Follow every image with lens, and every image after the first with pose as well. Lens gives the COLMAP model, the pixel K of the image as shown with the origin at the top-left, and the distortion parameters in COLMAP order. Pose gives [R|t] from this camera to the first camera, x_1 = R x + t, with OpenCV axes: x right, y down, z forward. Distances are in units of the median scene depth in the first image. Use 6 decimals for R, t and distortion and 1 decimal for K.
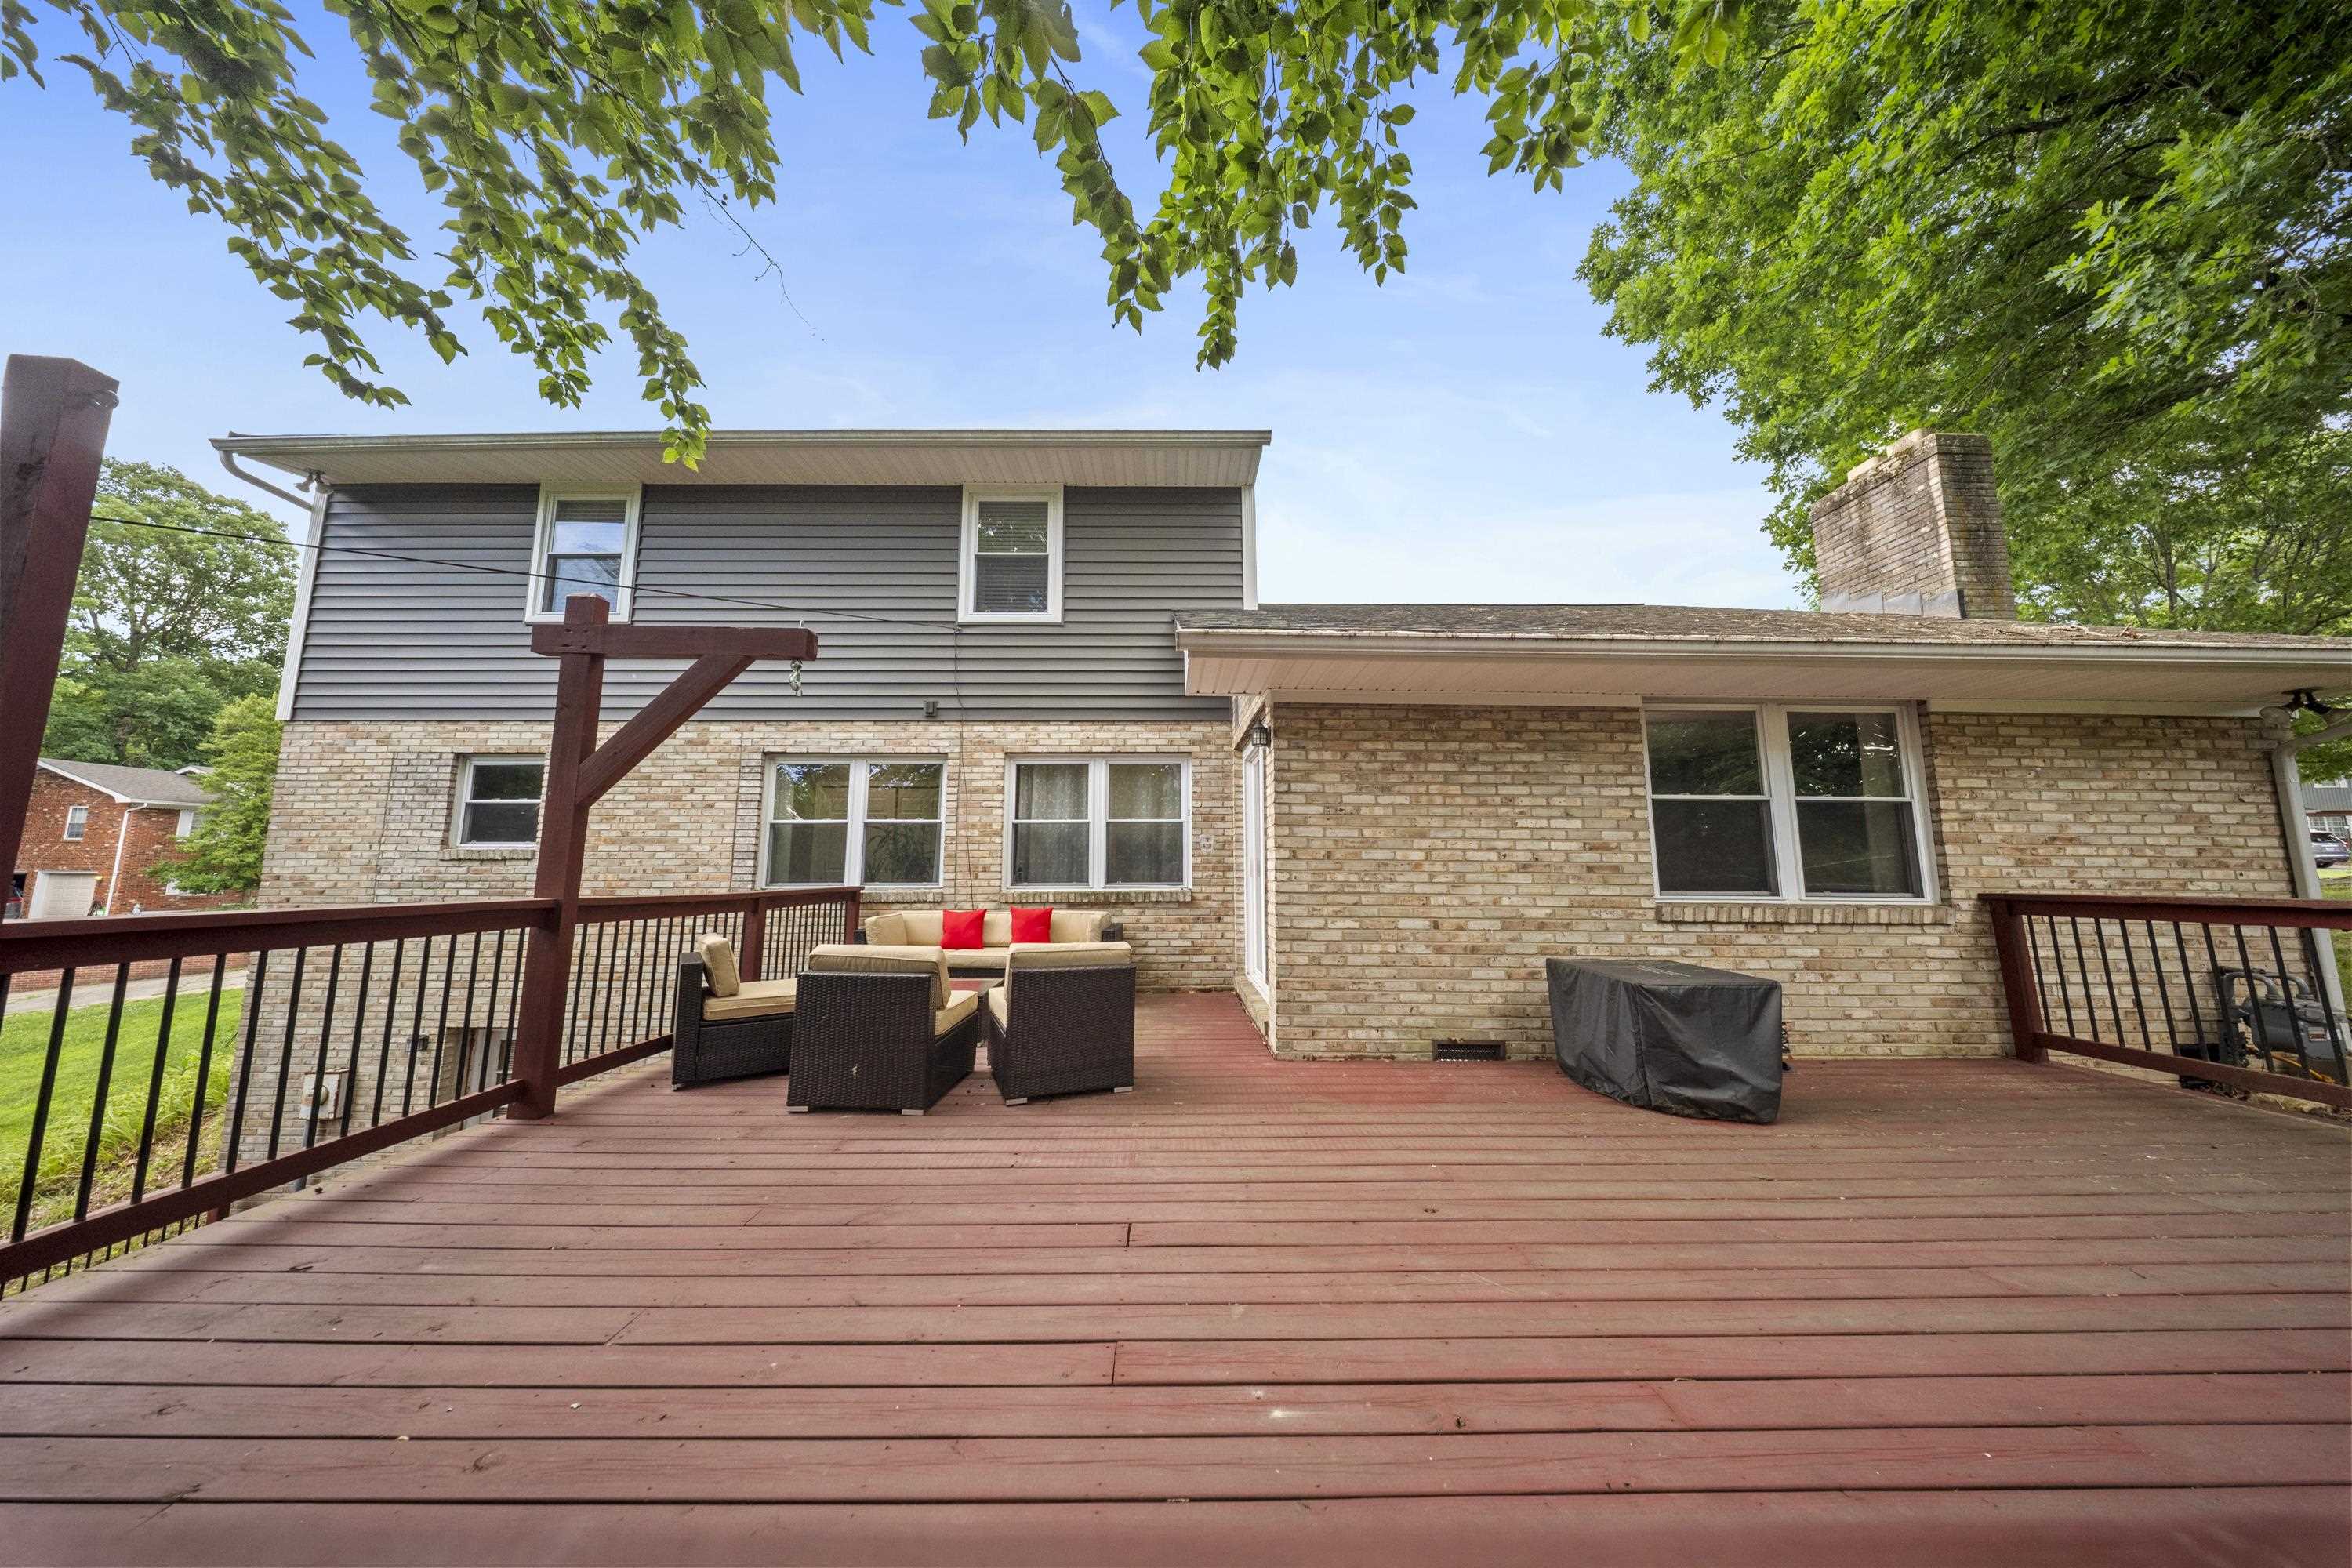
lens RADIAL K [[690.5, 0, 1176.7], [0, 690.5, 777.6], [0, 0, 1]] dist [0.000599, -0.001619]
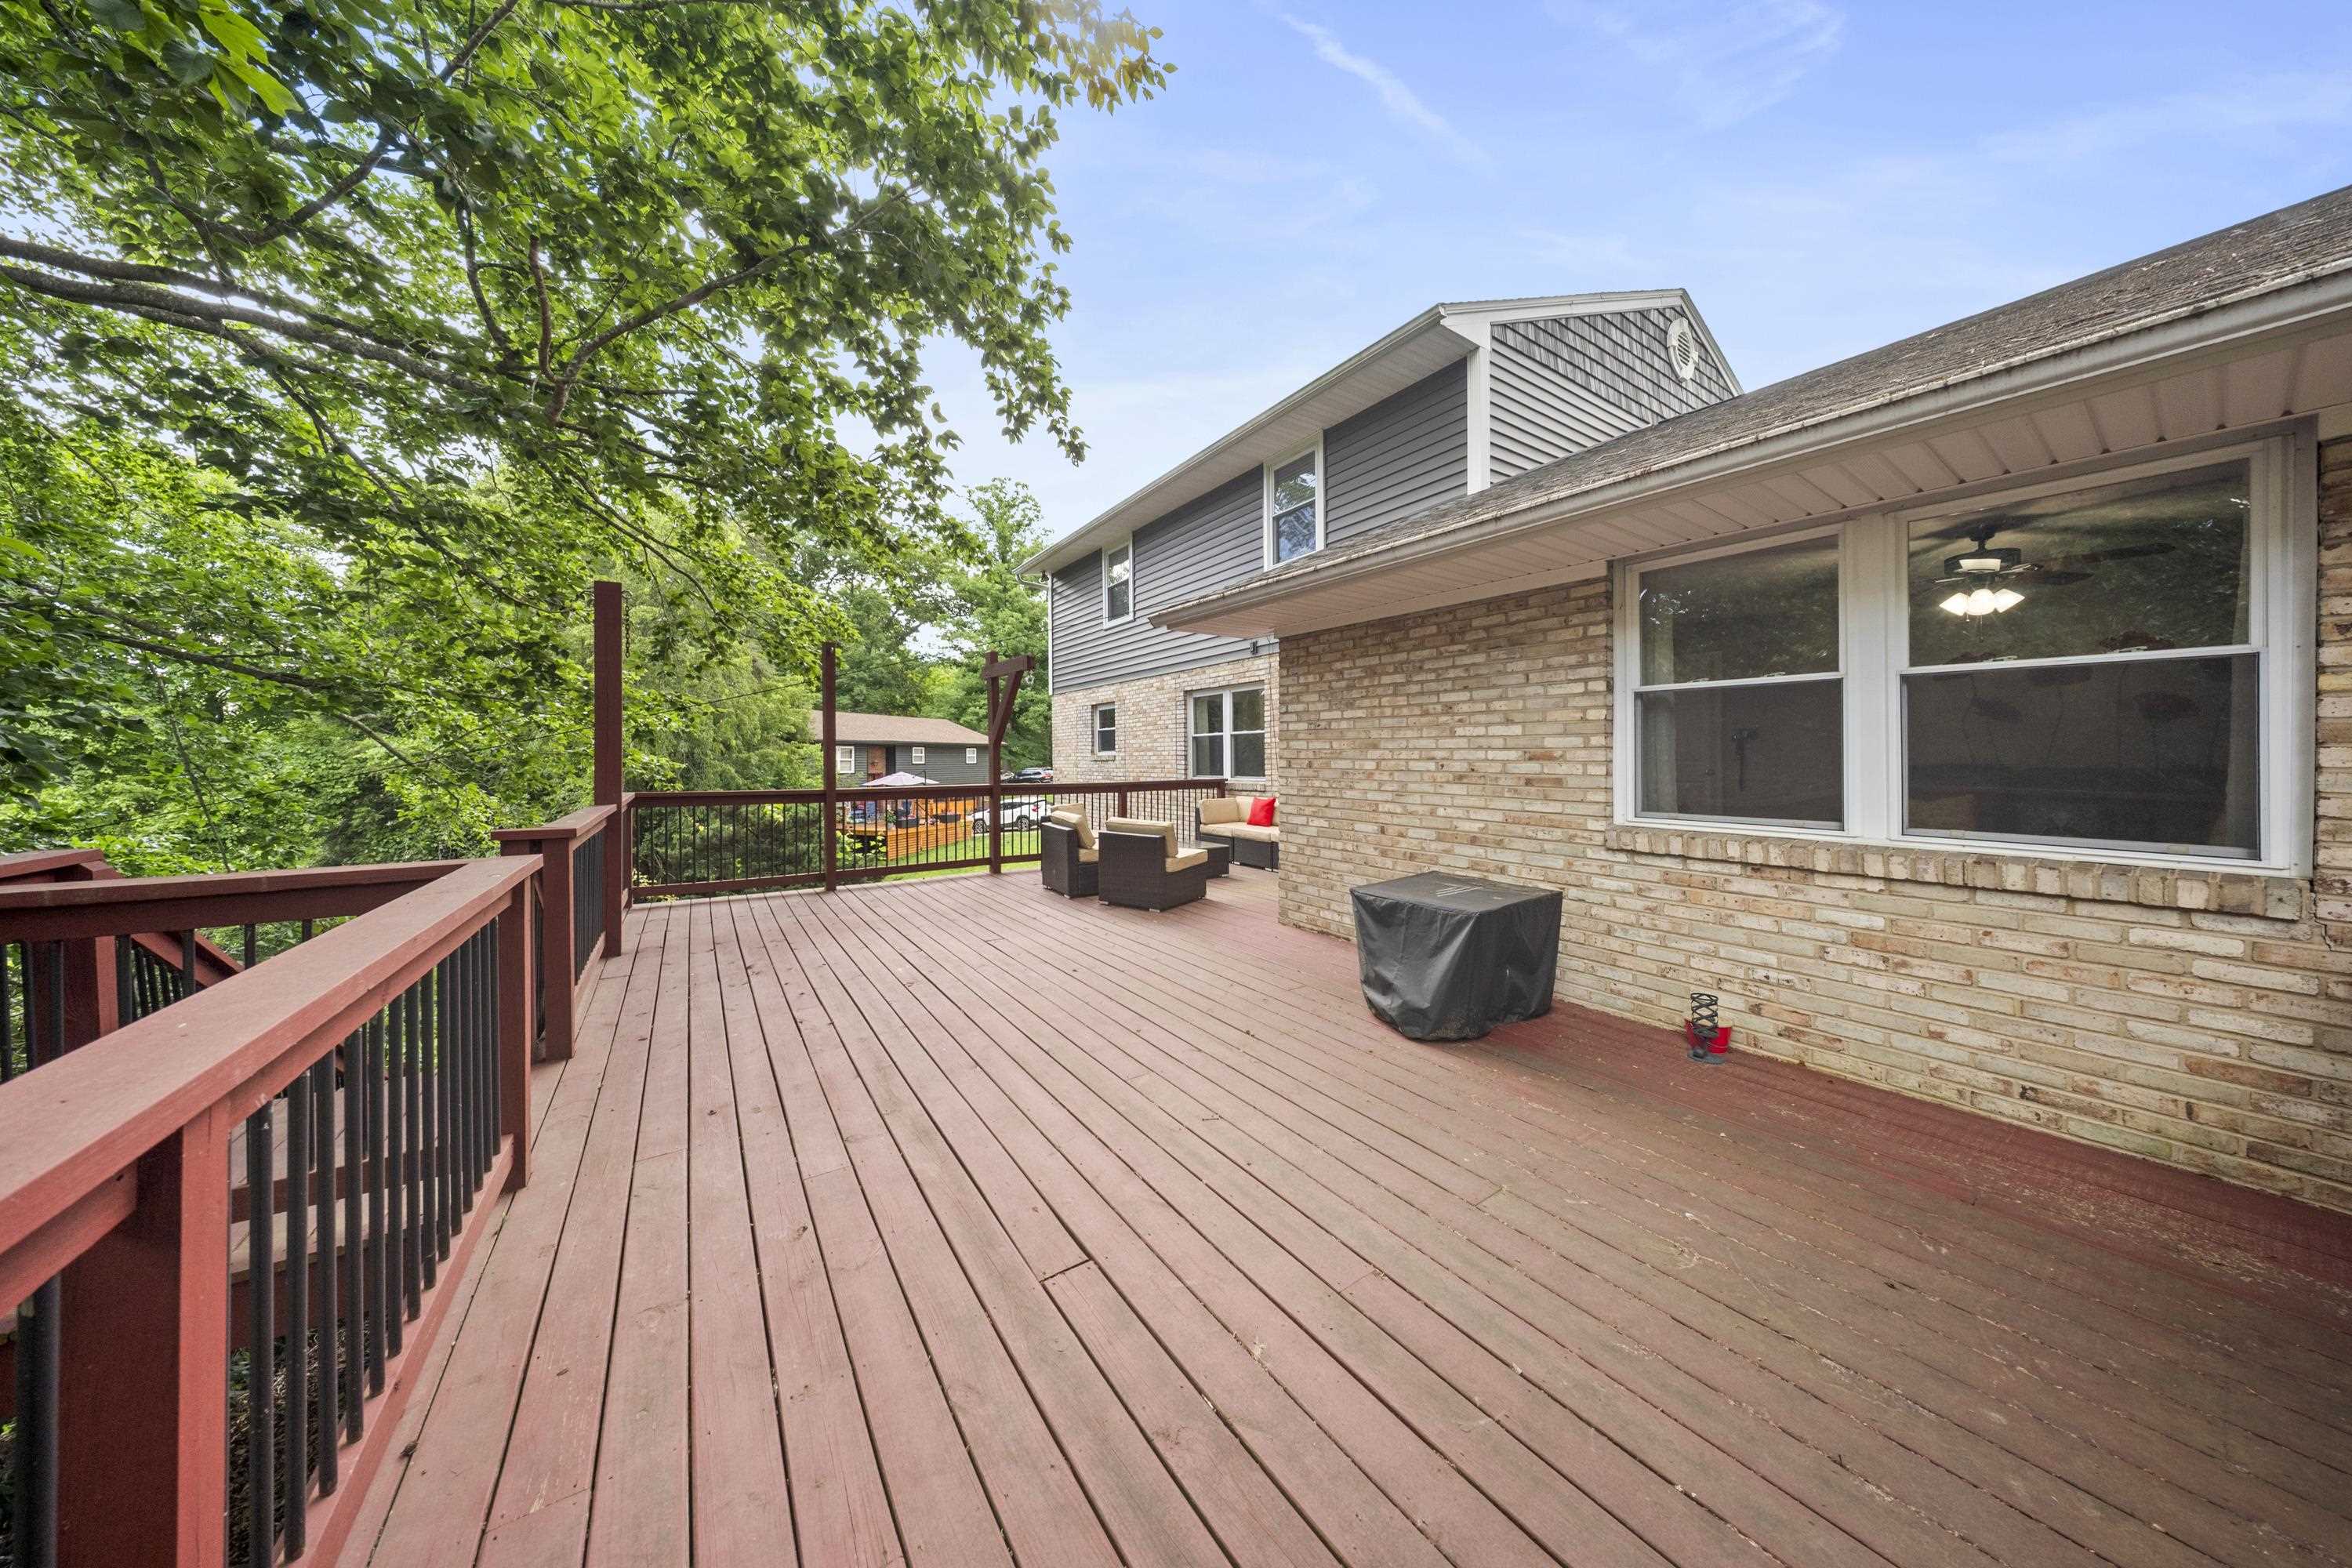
lens RADIAL K [[714.8, 0, 1170.3], [0, 714.8, 754.4], [0, 0, 1]] dist [-0.000644, -0.000054]
pose [[0.552053, -0.007643, -0.833774, 1.092719], [0.116832, 0.990802, 0.068274, -0.015512], [0.825583, -0.135102, 0.547869, 0.137274]]
